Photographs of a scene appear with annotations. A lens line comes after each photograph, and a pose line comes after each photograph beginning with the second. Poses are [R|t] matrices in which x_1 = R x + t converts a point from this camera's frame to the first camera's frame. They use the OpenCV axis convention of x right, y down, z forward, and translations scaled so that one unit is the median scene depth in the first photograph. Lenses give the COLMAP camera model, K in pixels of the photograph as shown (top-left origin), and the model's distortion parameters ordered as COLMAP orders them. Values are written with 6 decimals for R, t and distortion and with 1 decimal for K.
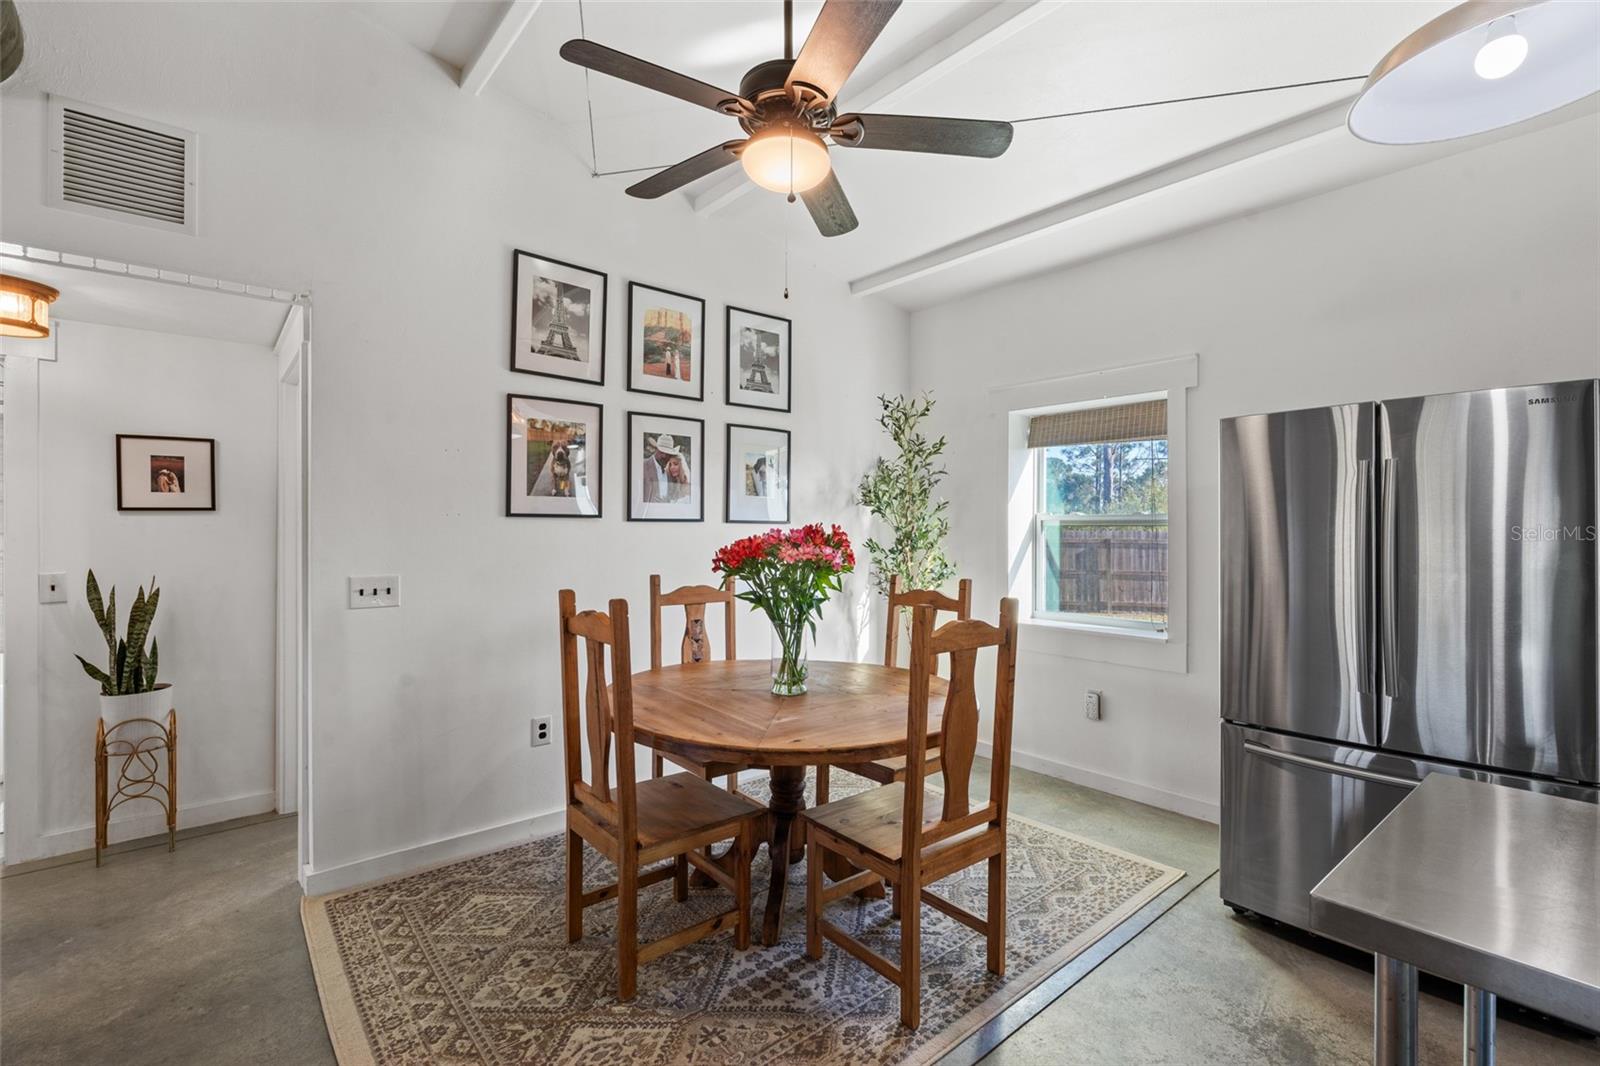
lens RADIAL K [[721.7, 0, 808.2], [0, 721.7, 523.6], [0, 0, 1]] dist [-0.005527, 0.002089]
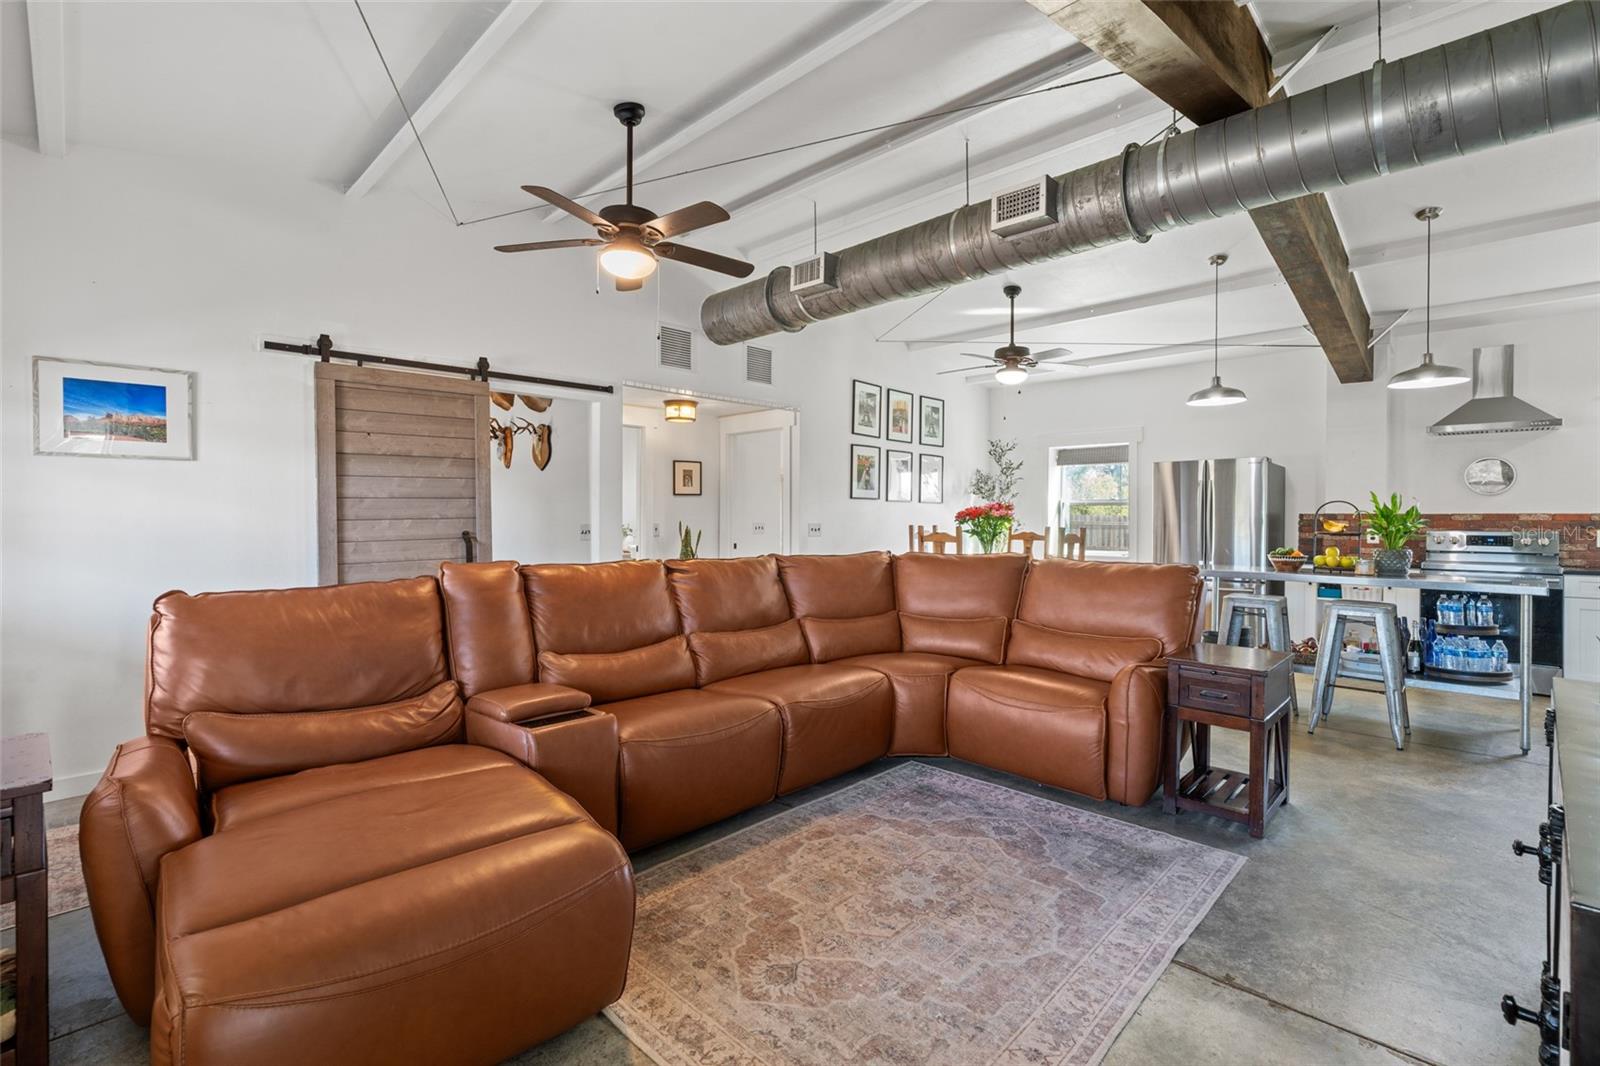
lens RADIAL K [[721.7, 0, 800.2], [0, 721.7, 530.1], [0, 0, 1]] dist [-0.005527, 0.002089]
pose [[0.996794, 0.002232, 0.079984, -0.774029], [-0.004401, 0.999627, 0.026954, 0.029720], [-0.079894, -0.027219, 0.996432, -1.275227]]
